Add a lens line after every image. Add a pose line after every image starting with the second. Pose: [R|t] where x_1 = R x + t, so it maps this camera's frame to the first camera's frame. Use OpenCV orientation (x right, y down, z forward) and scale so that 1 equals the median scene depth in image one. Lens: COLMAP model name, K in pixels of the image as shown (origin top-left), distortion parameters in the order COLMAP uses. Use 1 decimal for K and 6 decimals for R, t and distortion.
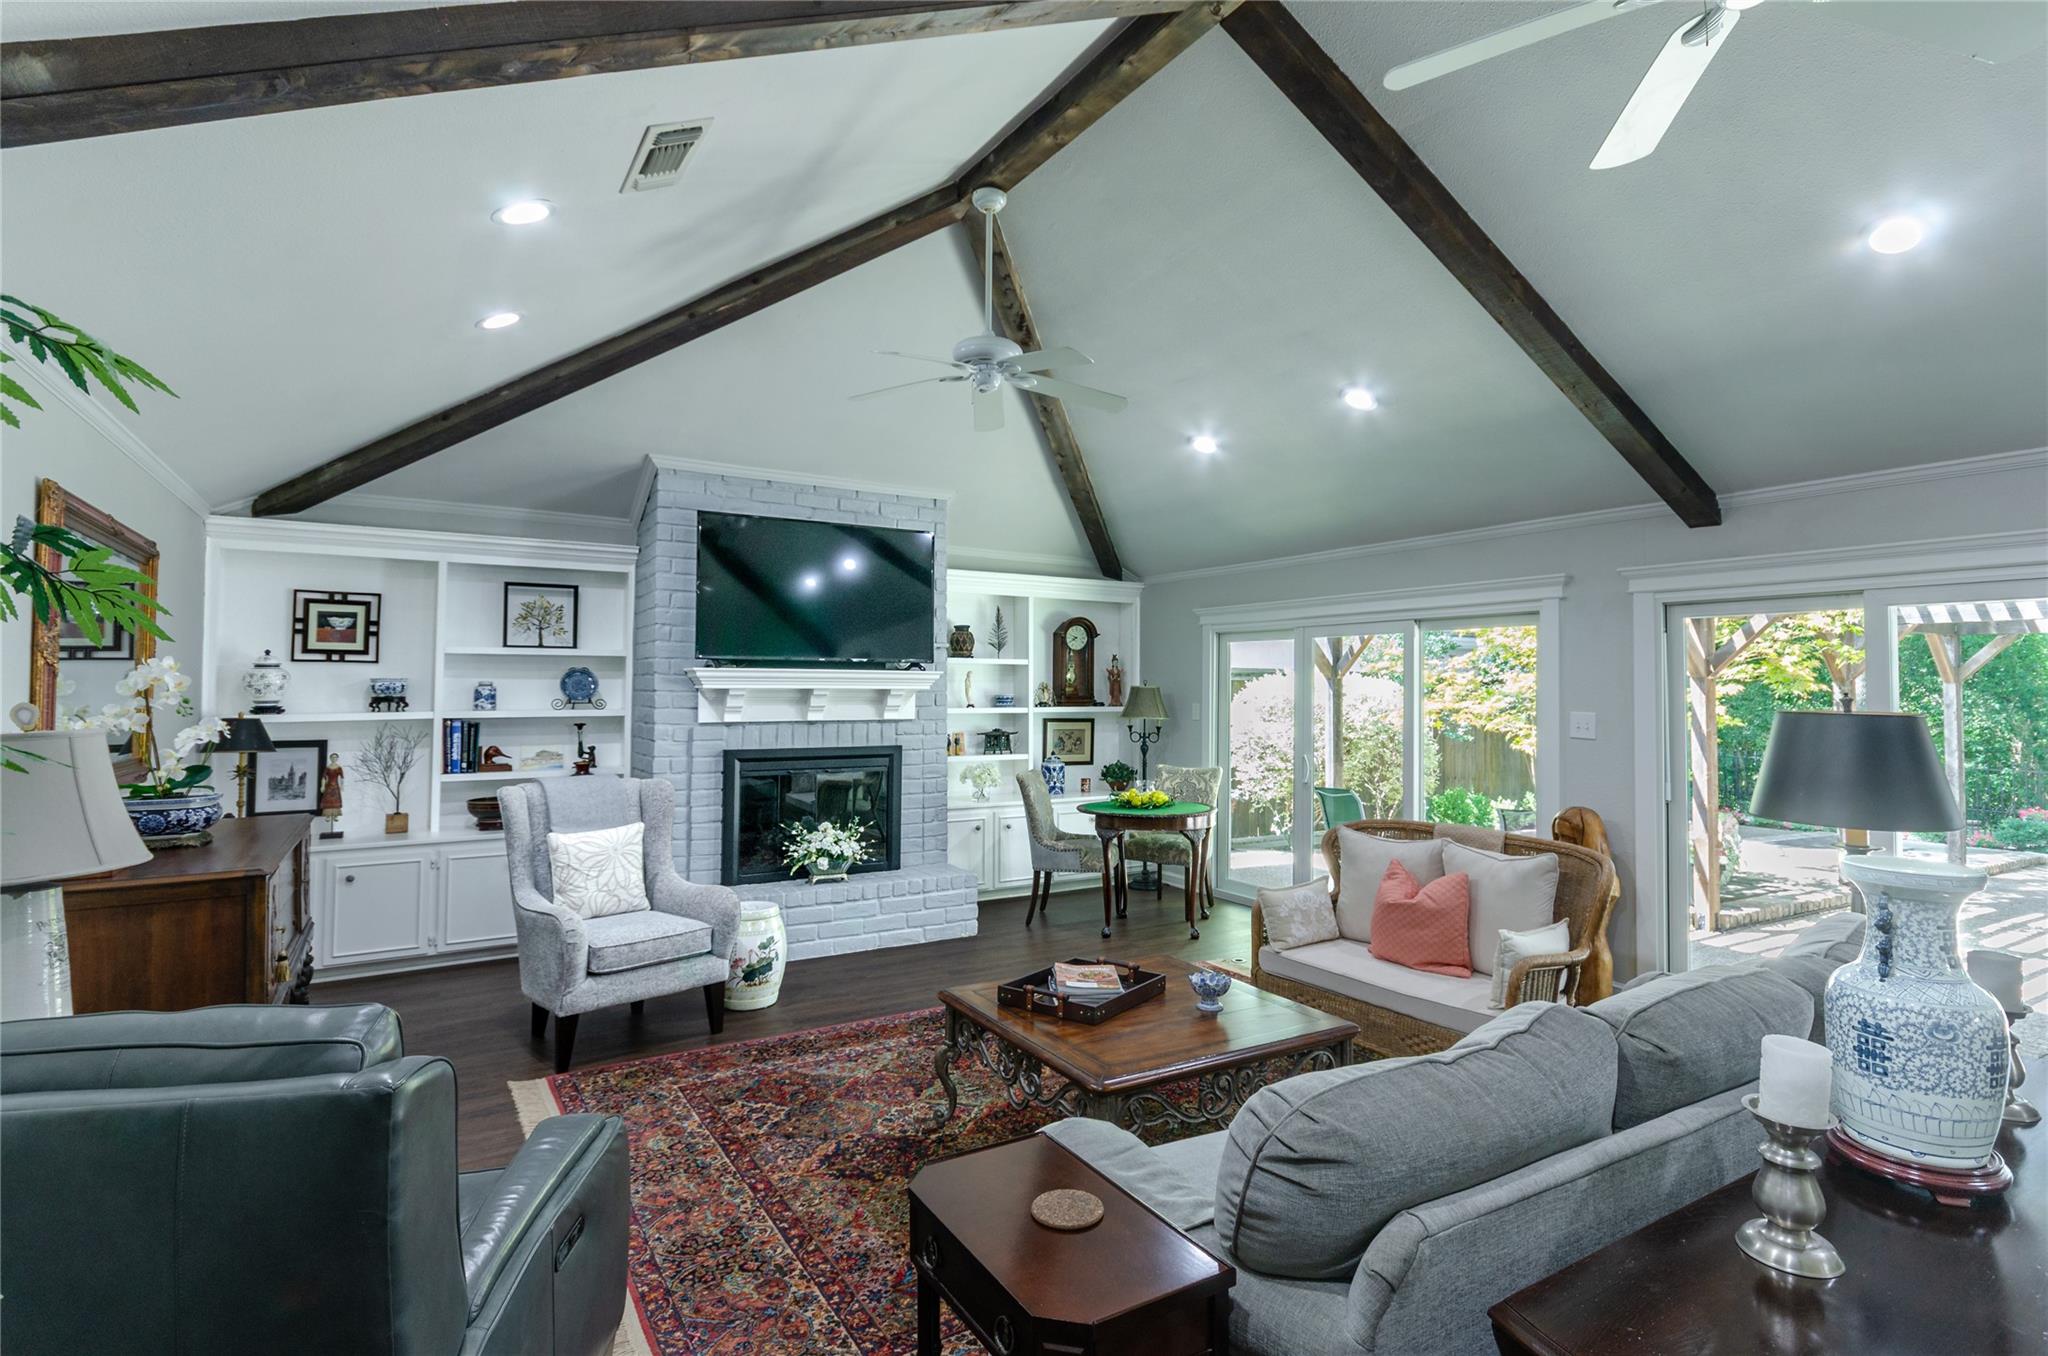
lens RADIAL K [[1024.0, 0, 1067.0], [0, 1024.0, 671.9], [0, 0, 1]] dist [0.005467, -0.003915]
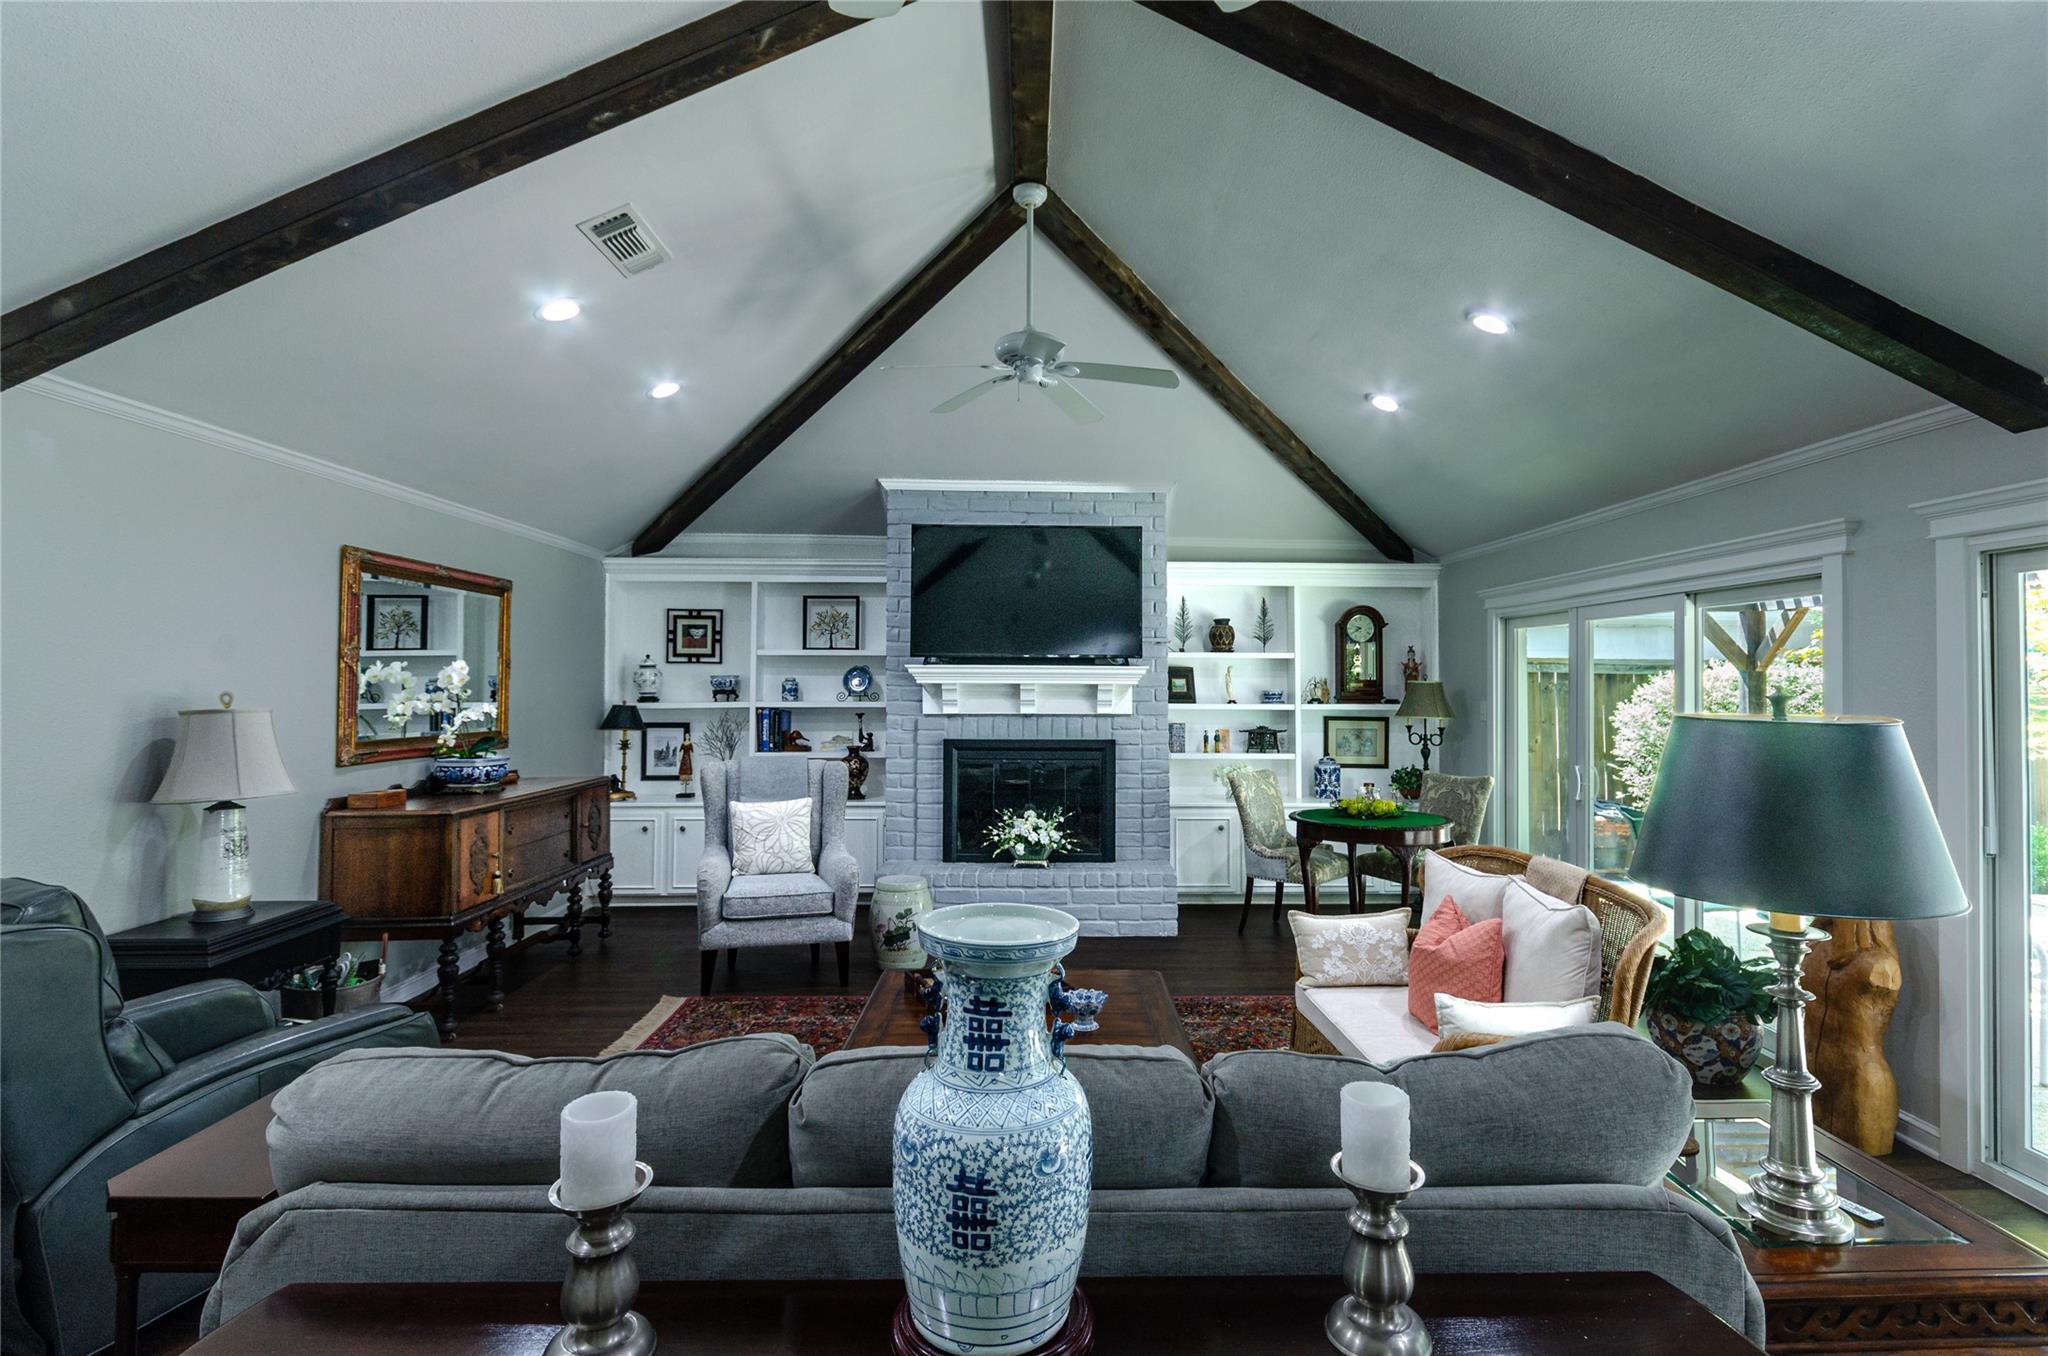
lens RADIAL K [[1024.0, 0, 1053.0], [0, 1024.0, 669.7], [0, 0, 1]] dist [0.005467, -0.003915]
pose [[0.859110, -0.006991, -0.511743, 0.329448], [0.007486, 0.999971, -0.001092, 0.003414], [0.511736, -0.002893, 0.859138, 0.107823]]
